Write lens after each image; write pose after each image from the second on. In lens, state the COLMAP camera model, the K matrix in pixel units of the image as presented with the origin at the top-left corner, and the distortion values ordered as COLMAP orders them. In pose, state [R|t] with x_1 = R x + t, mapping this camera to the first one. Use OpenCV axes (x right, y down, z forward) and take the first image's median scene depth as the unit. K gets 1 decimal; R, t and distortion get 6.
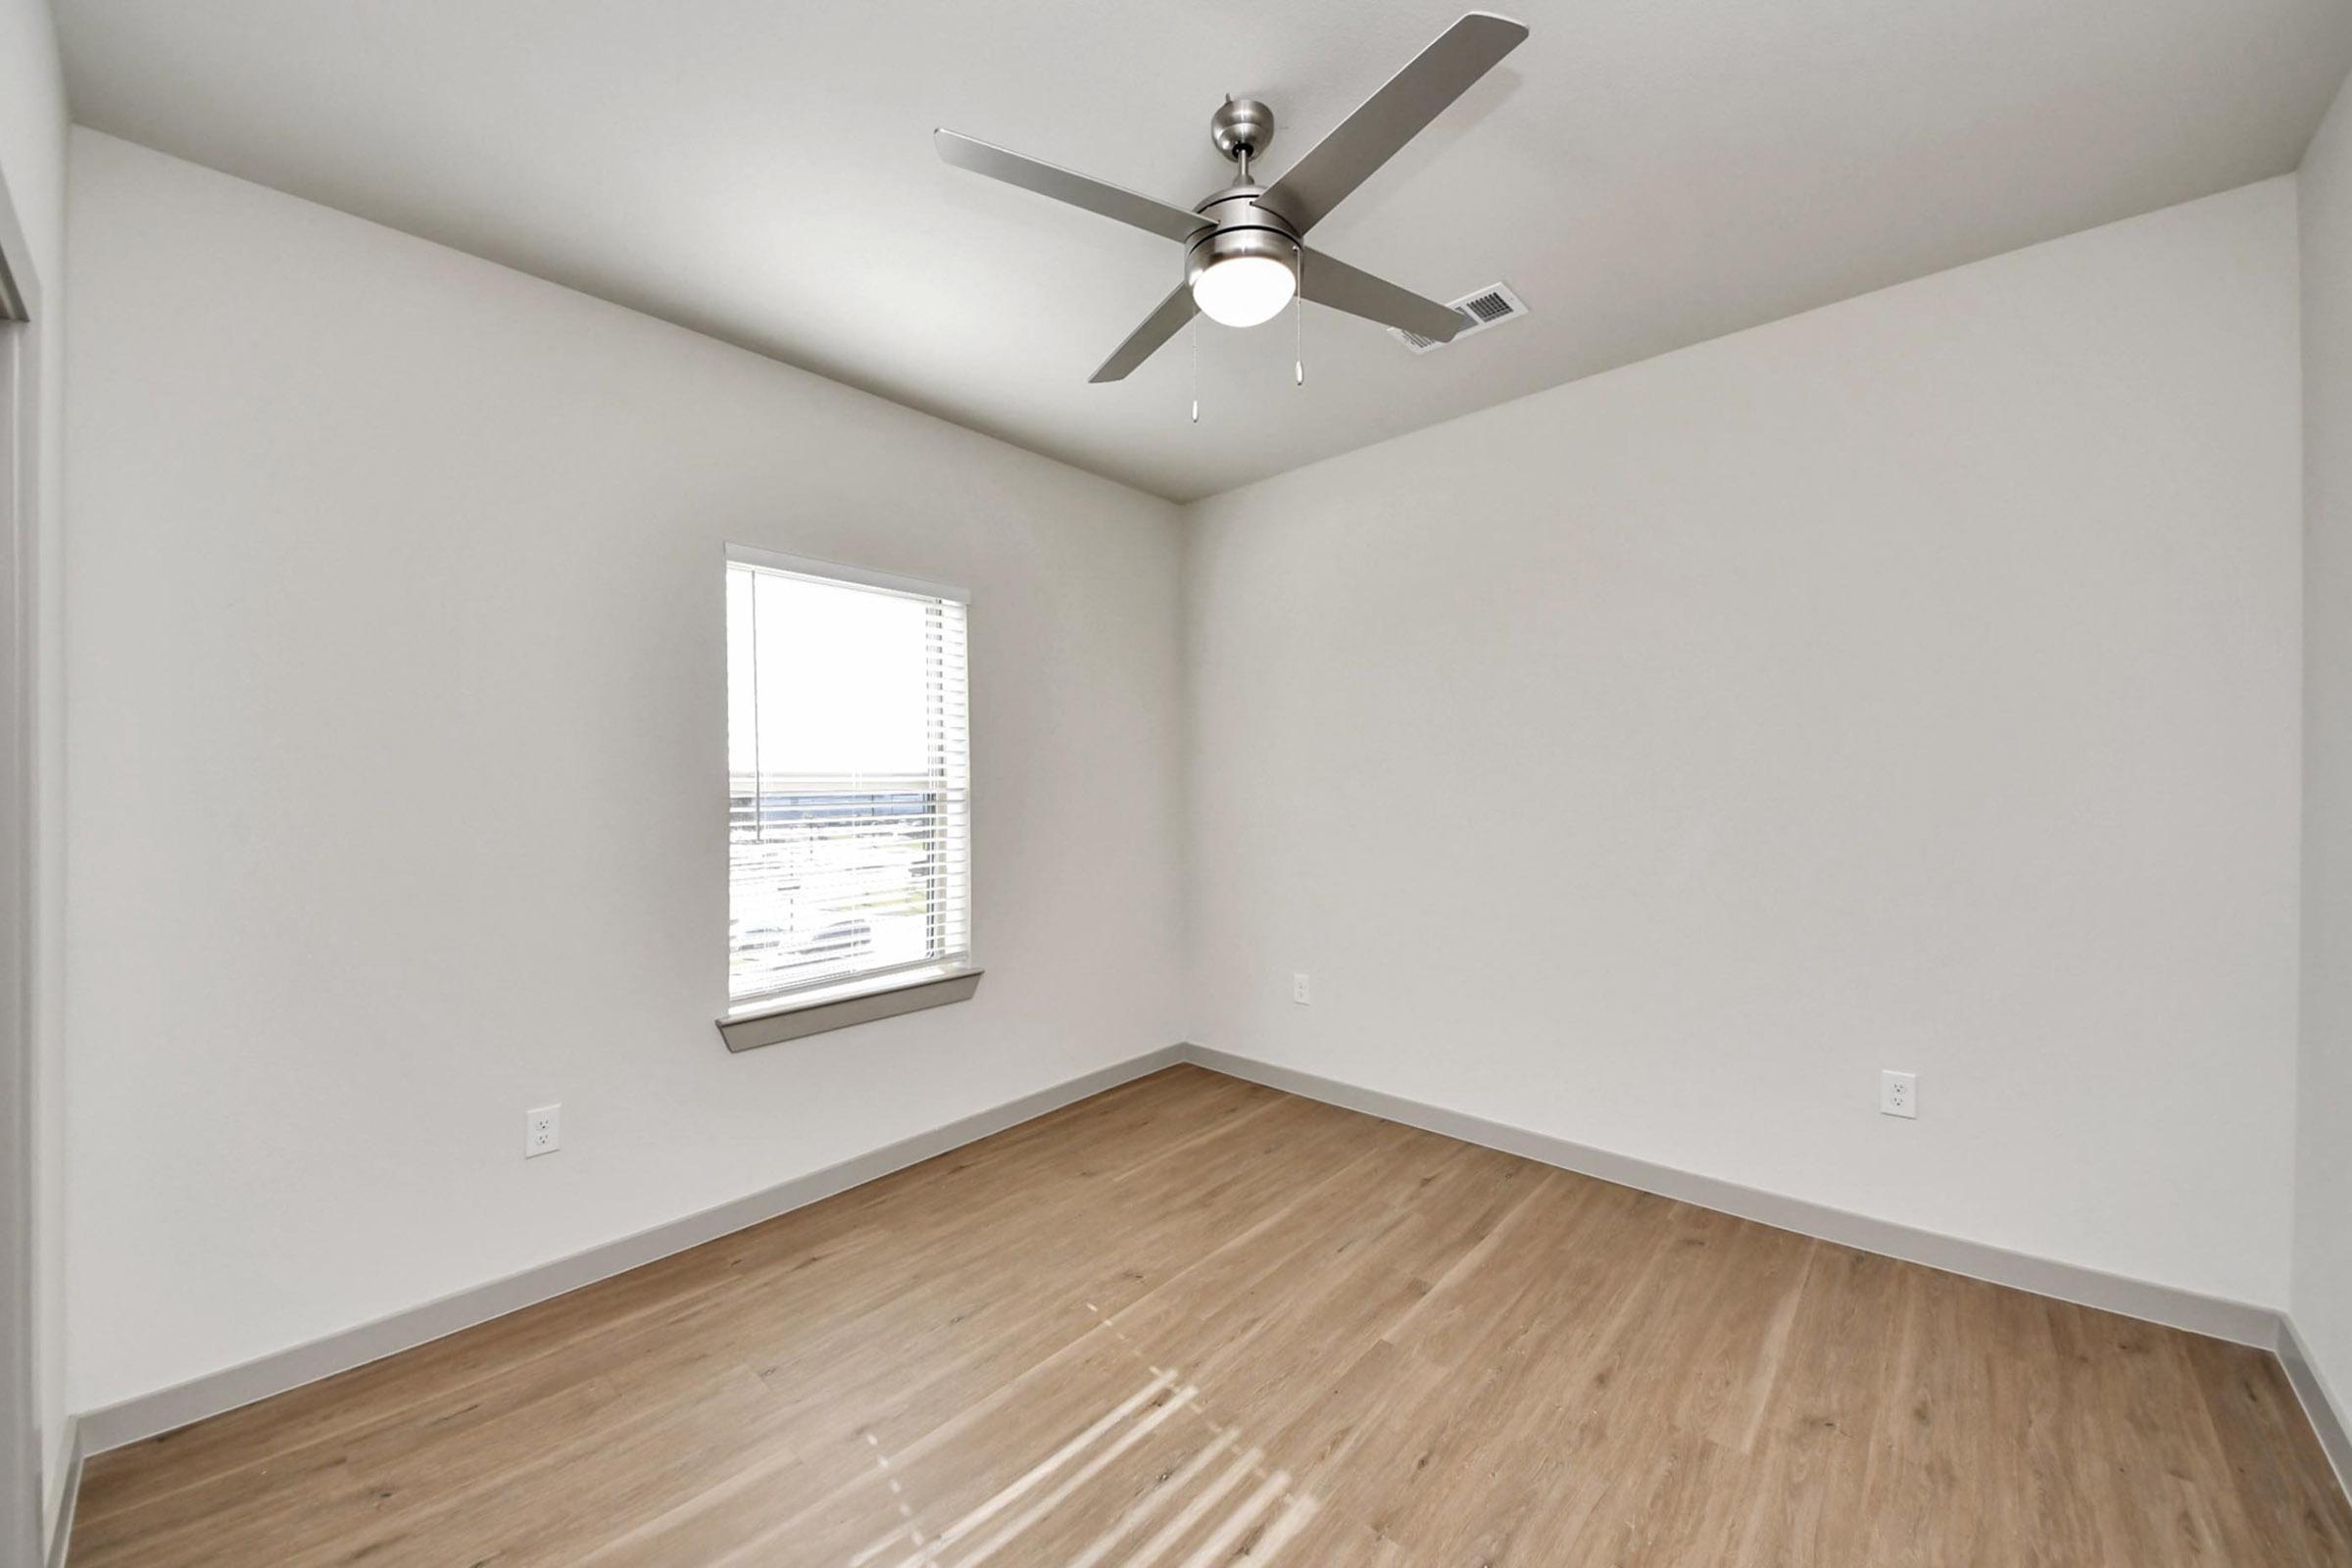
lens RADIAL K [[855.9, 0, 1157.2], [0, 855.9, 782.2], [0, 0, 1]] dist [0.011461, -0.010416]
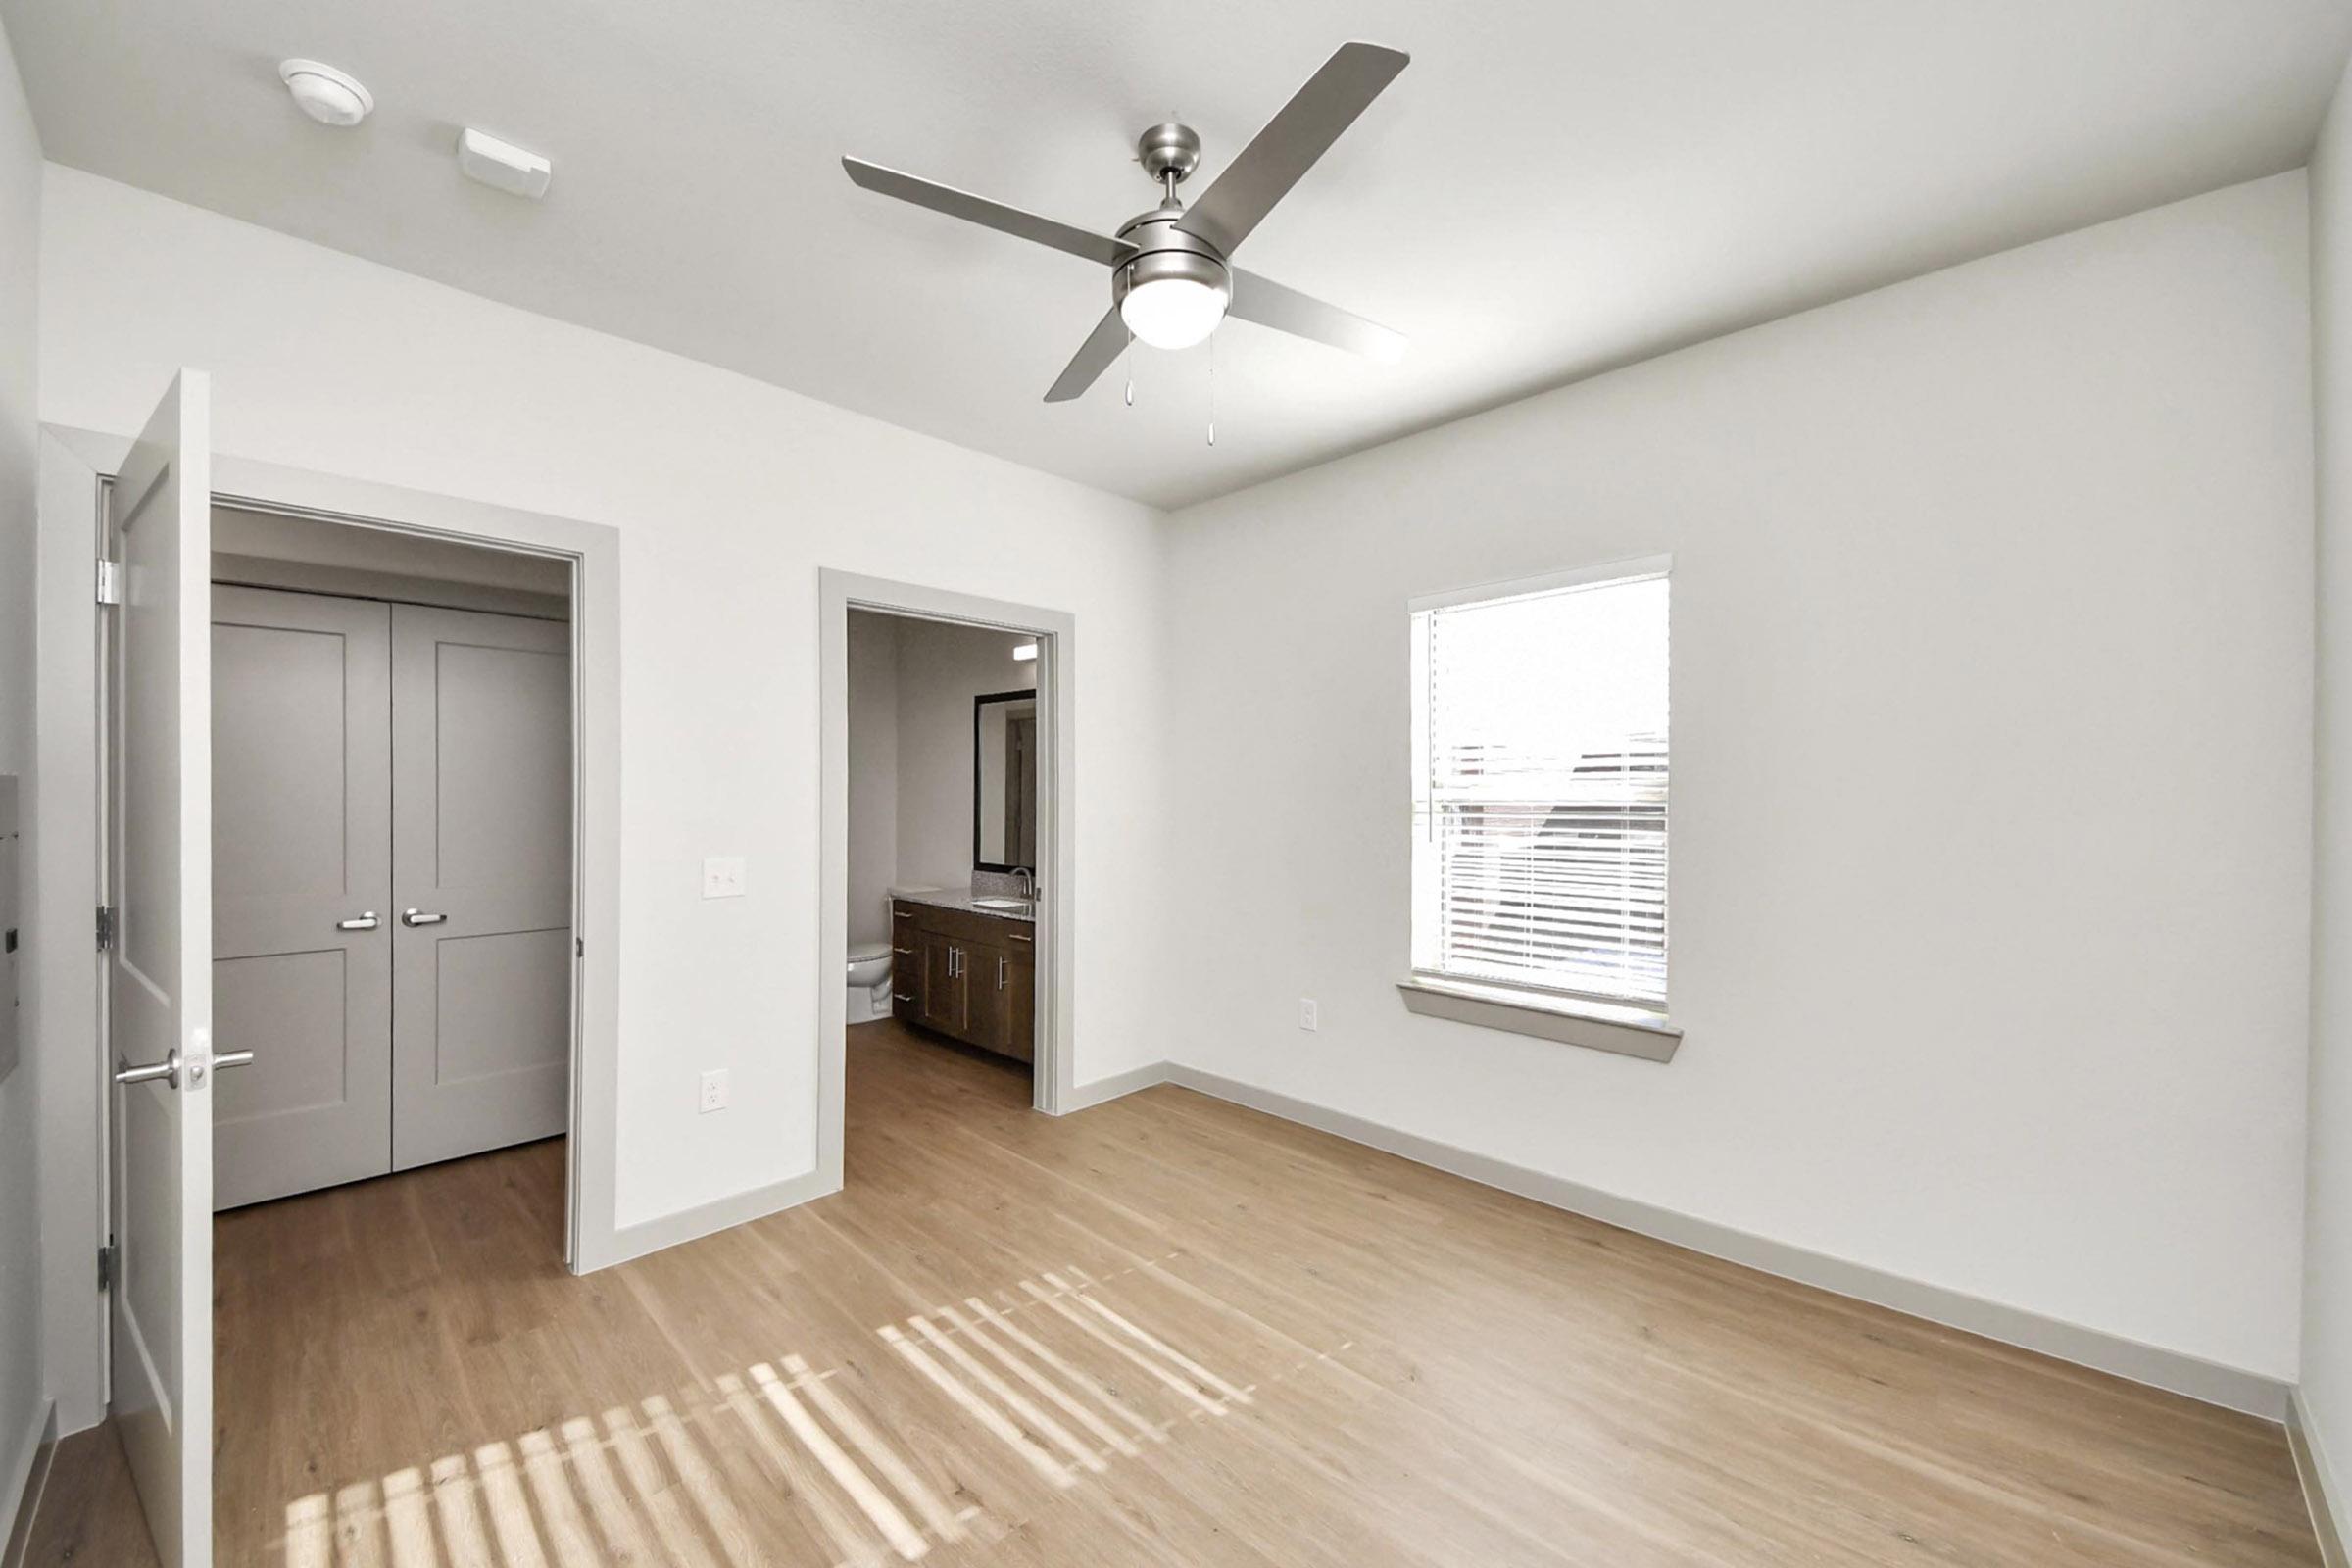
lens RADIAL K [[922.2, 0, 1246.1], [0, 922.2, 785.6], [0, 0, 1]] dist [-0.004353, -0.005098]
pose [[0.018256, -0.000013, -0.999833, 1.053893], [-0.016242, 0.999868, -0.000309, 0.000288], [0.999701, 0.016245, 0.018253, 0.973449]]
